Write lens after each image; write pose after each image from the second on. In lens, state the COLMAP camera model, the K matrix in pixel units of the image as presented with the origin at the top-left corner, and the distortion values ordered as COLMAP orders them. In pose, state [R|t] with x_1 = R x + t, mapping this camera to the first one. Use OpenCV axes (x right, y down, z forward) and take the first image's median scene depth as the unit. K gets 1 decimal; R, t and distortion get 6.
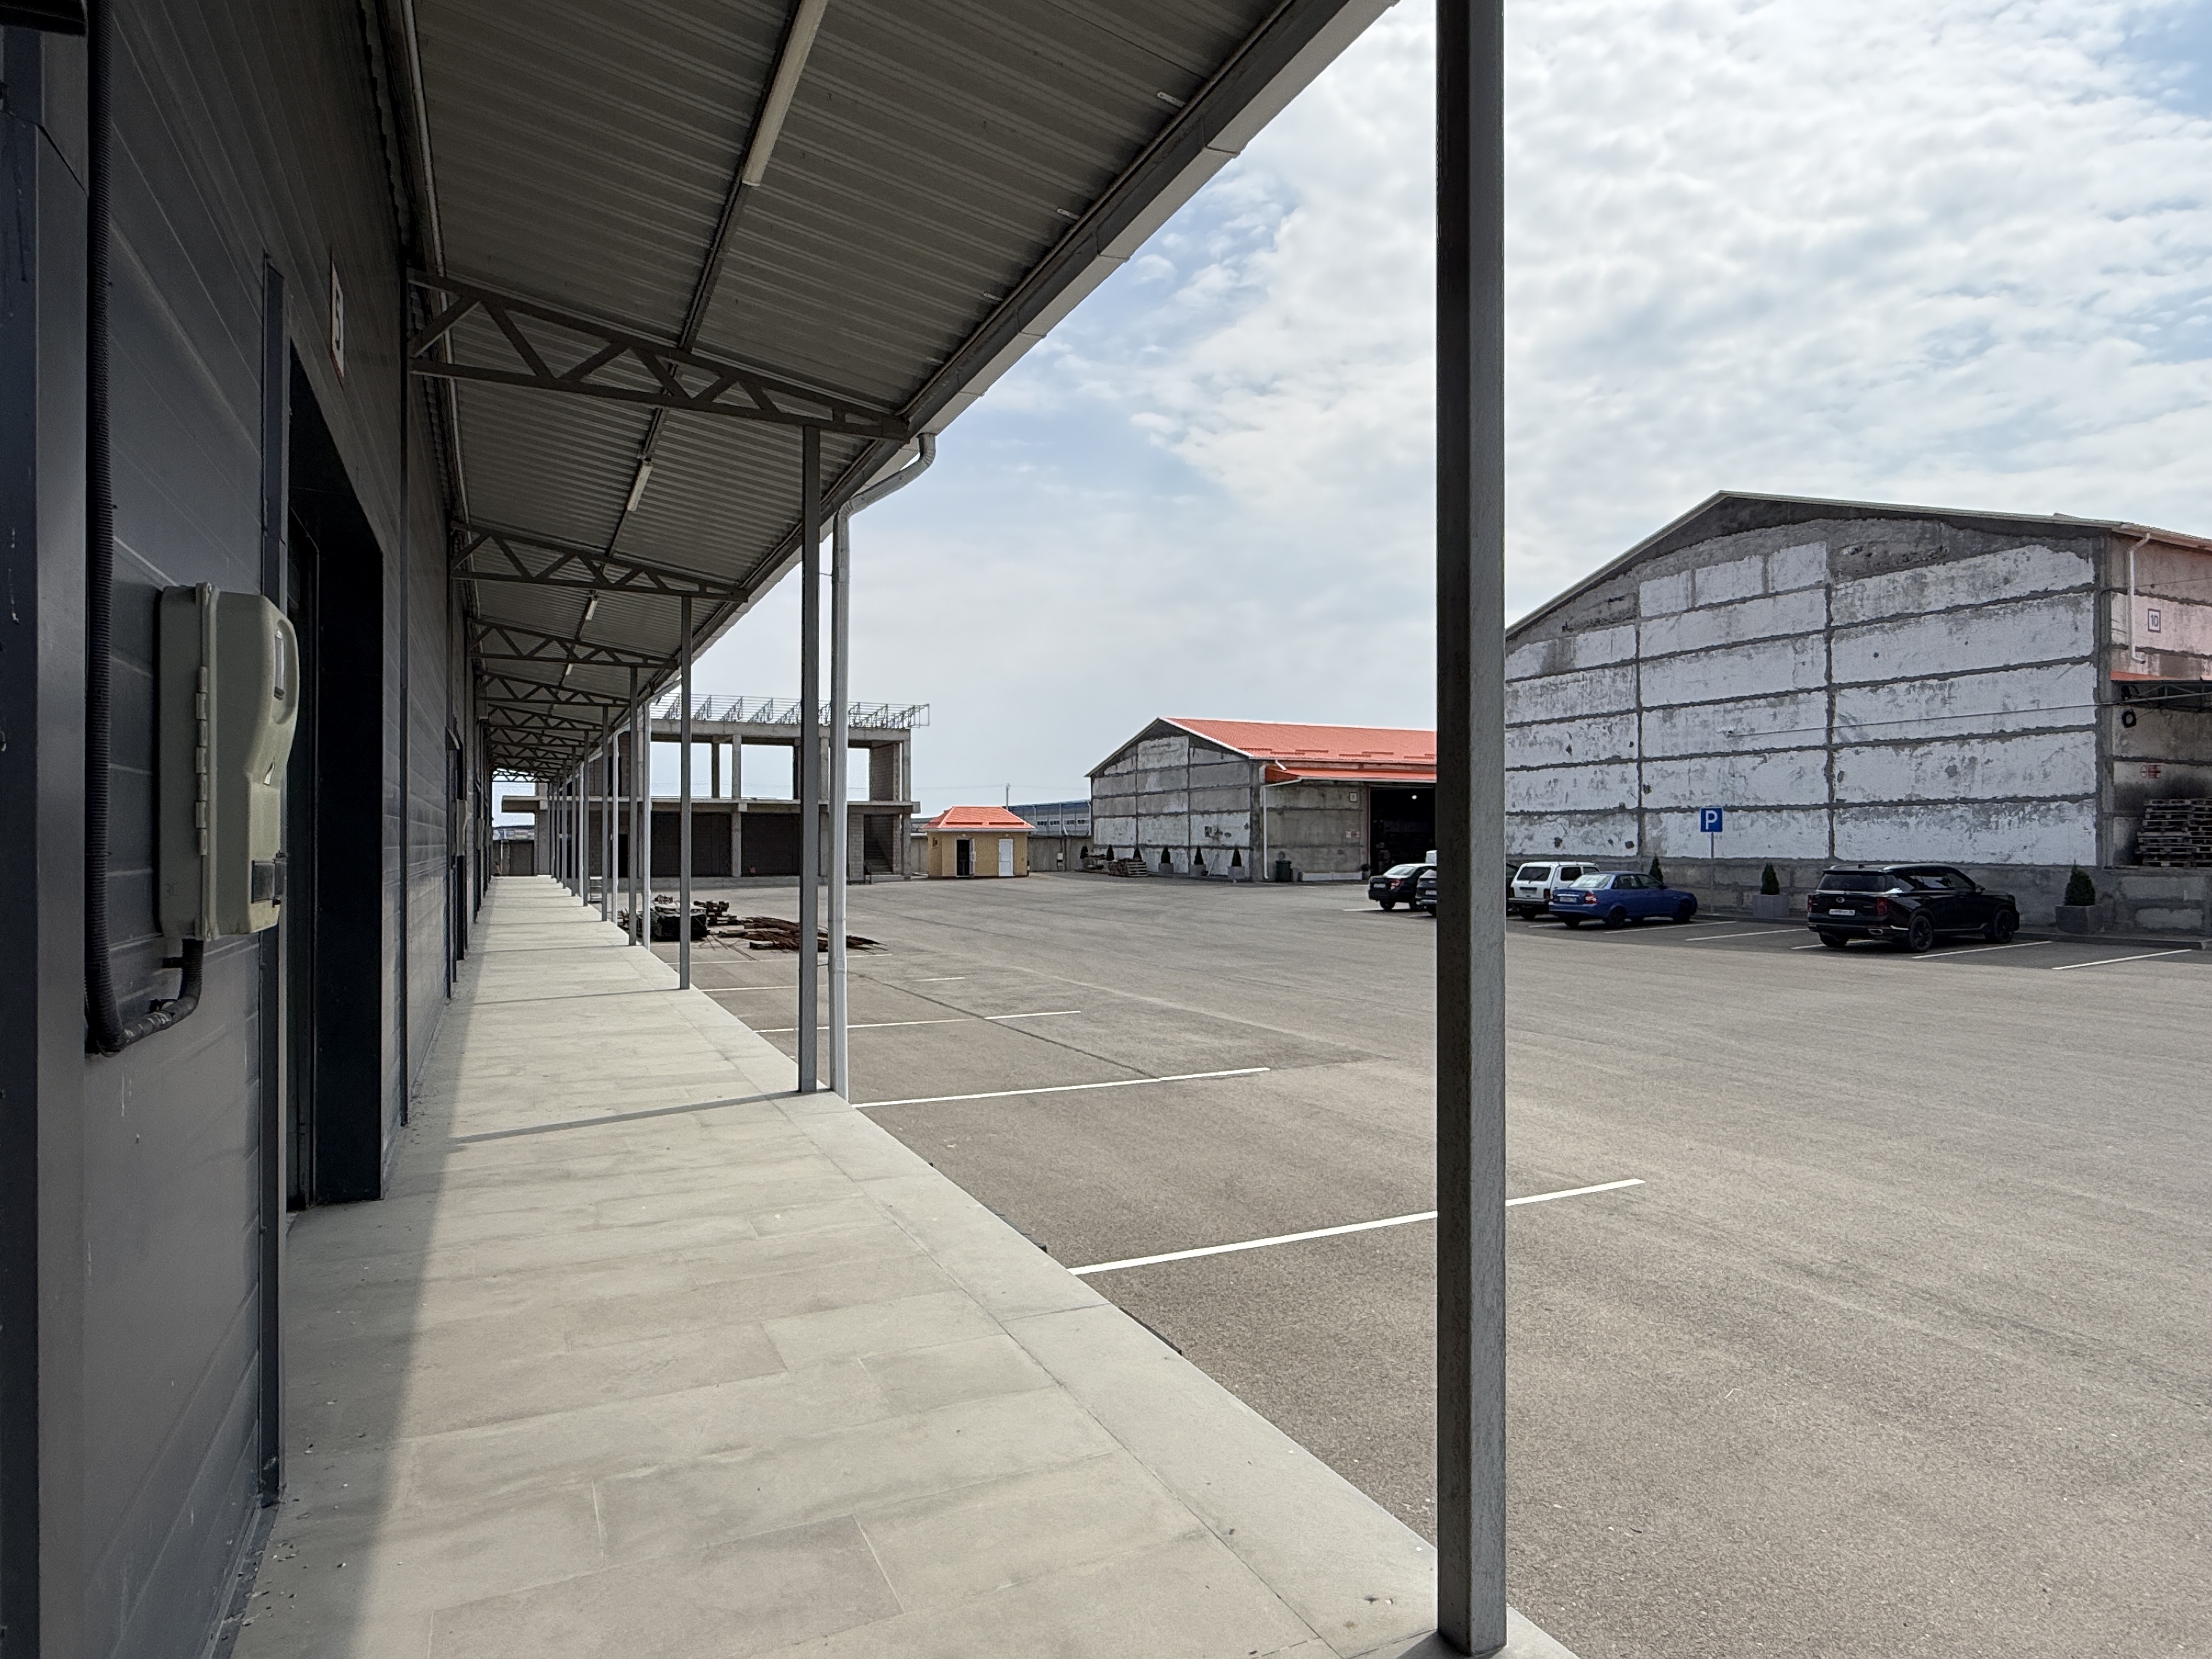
lens RADIAL K [[1255.1, 0, 1113.6], [0, 1255.1, 836.6], [0, 0, 1]] dist [-0.004045, 0.007696]
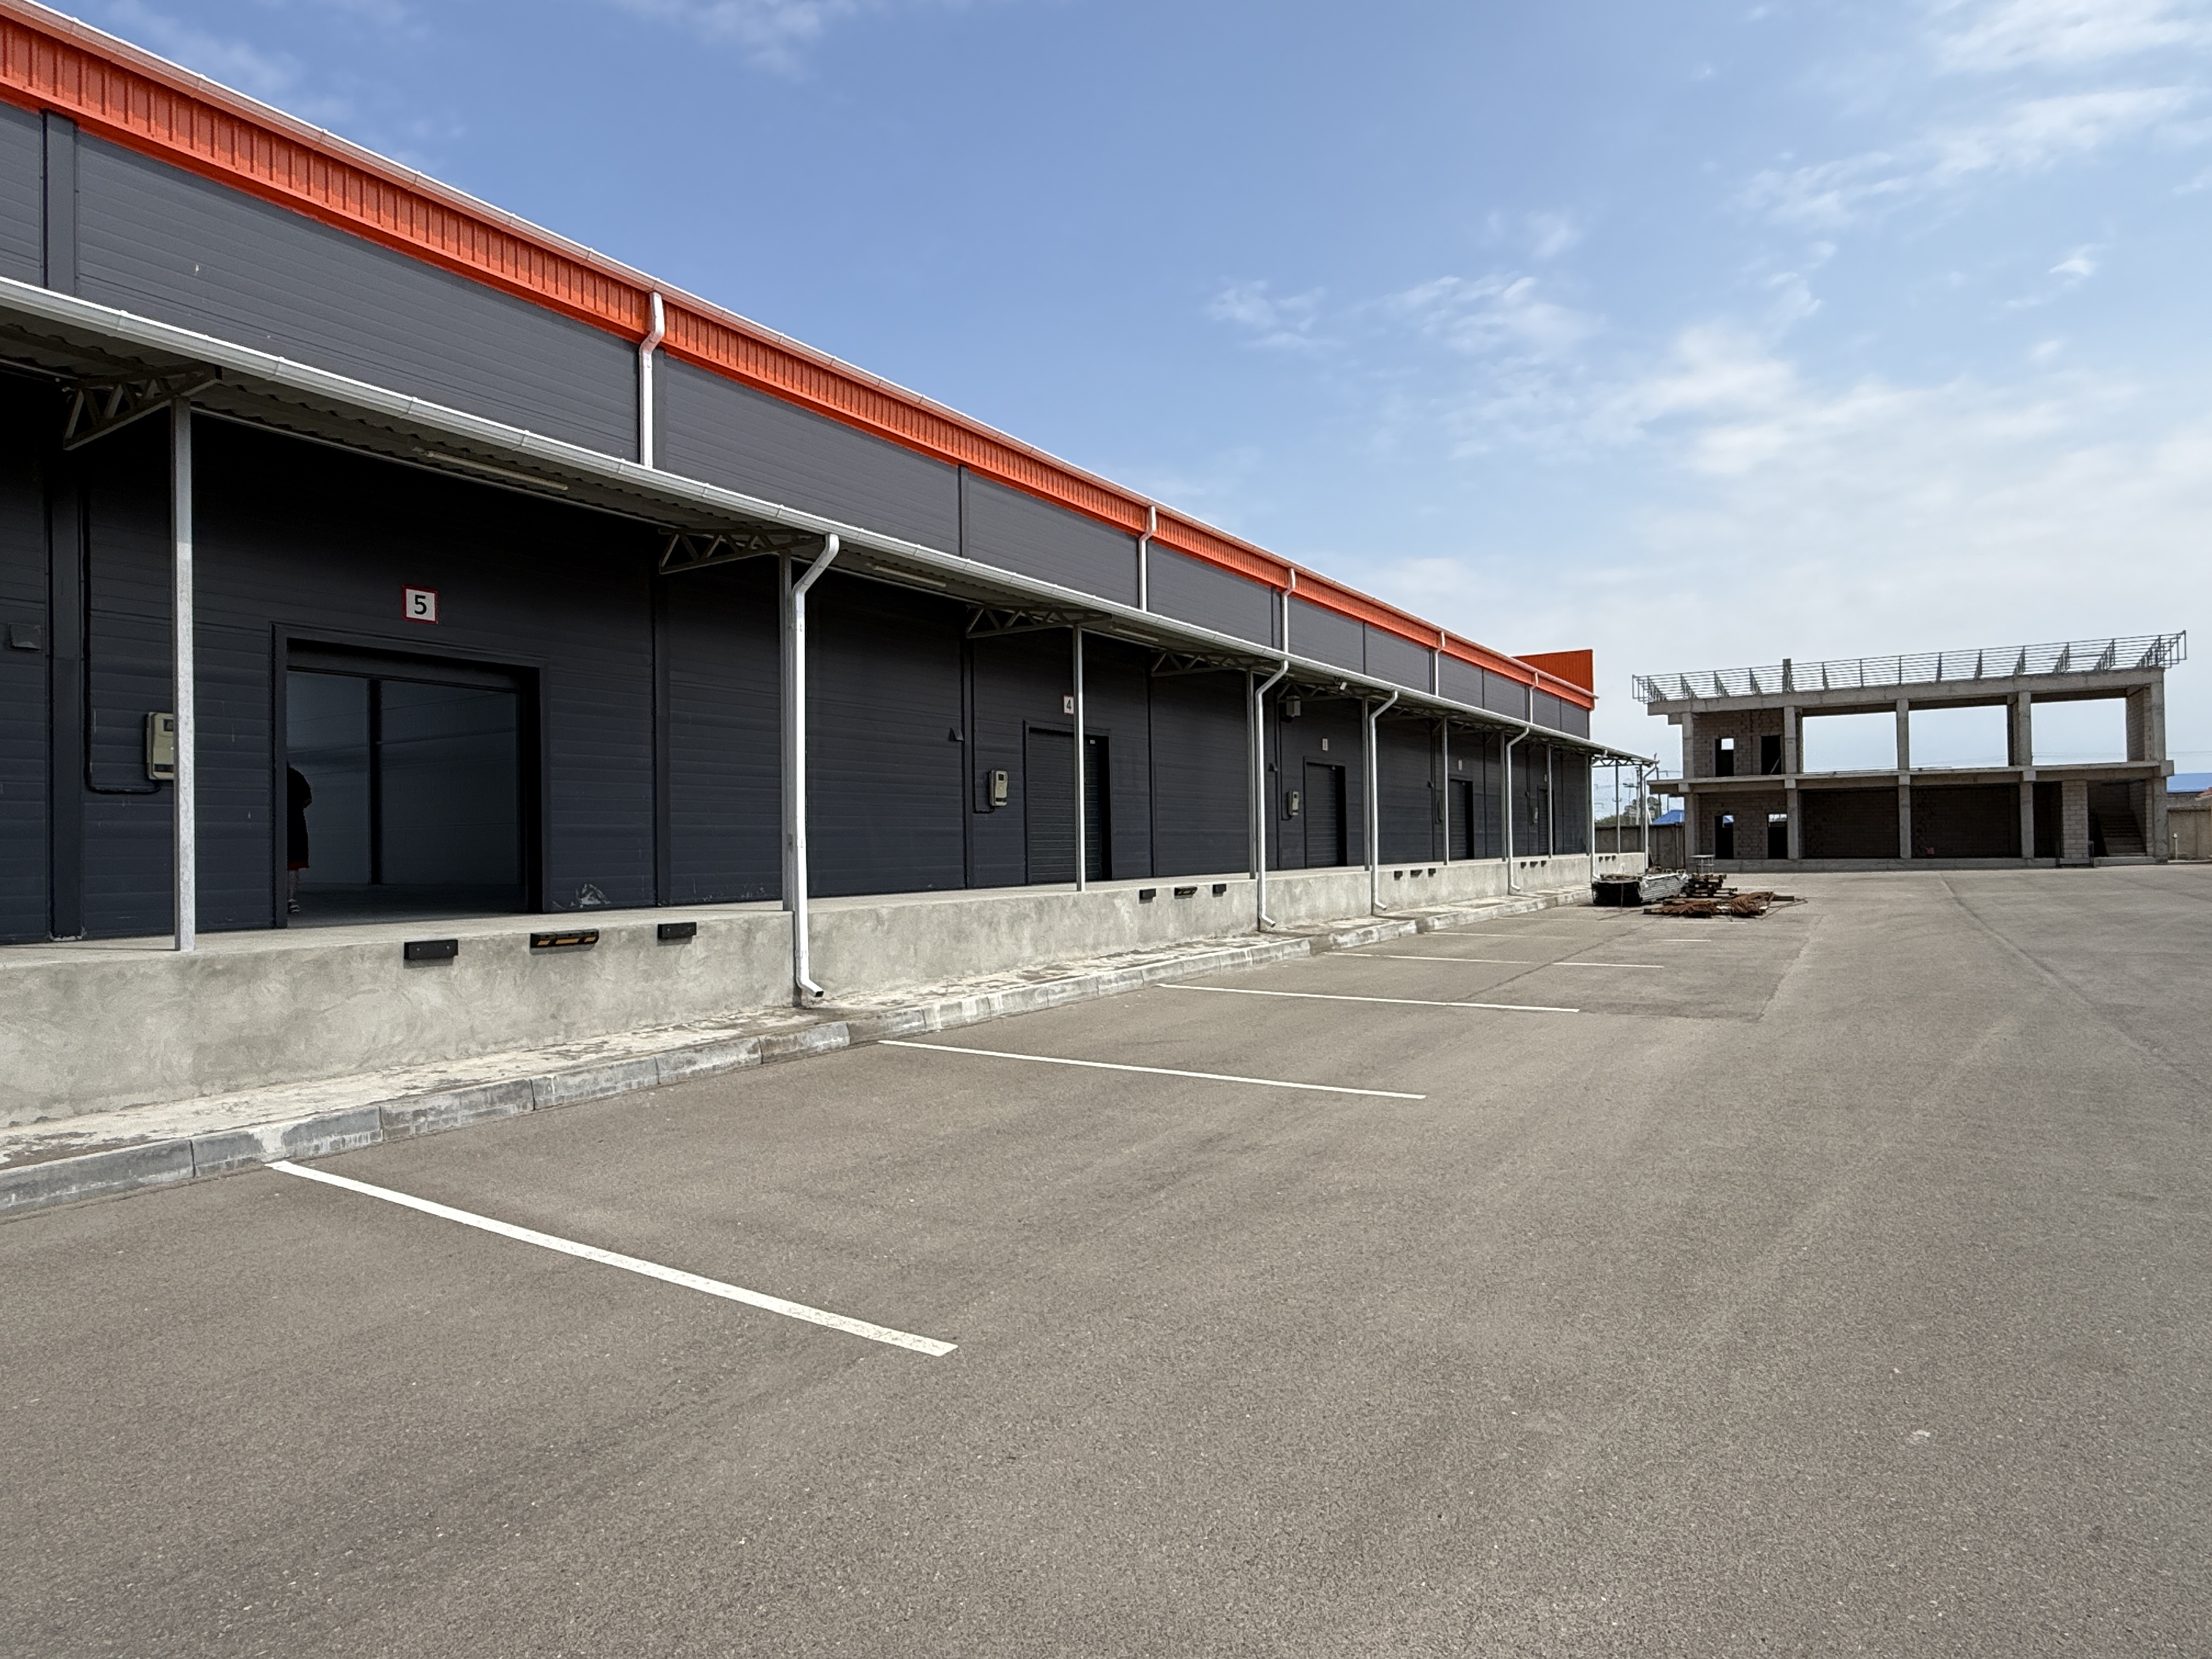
lens RADIAL K [[1255.1, 0, 1109.8], [0, 1255.1, 830.1], [0, 0, 1]] dist [-0.004045, 0.007696]
pose [[0.520659, -0.023827, -0.853432, 0.178672], [0.021353, 0.999661, -0.014883, 0.013279], [0.853498, -0.010474, 0.520991, 0.050028]]
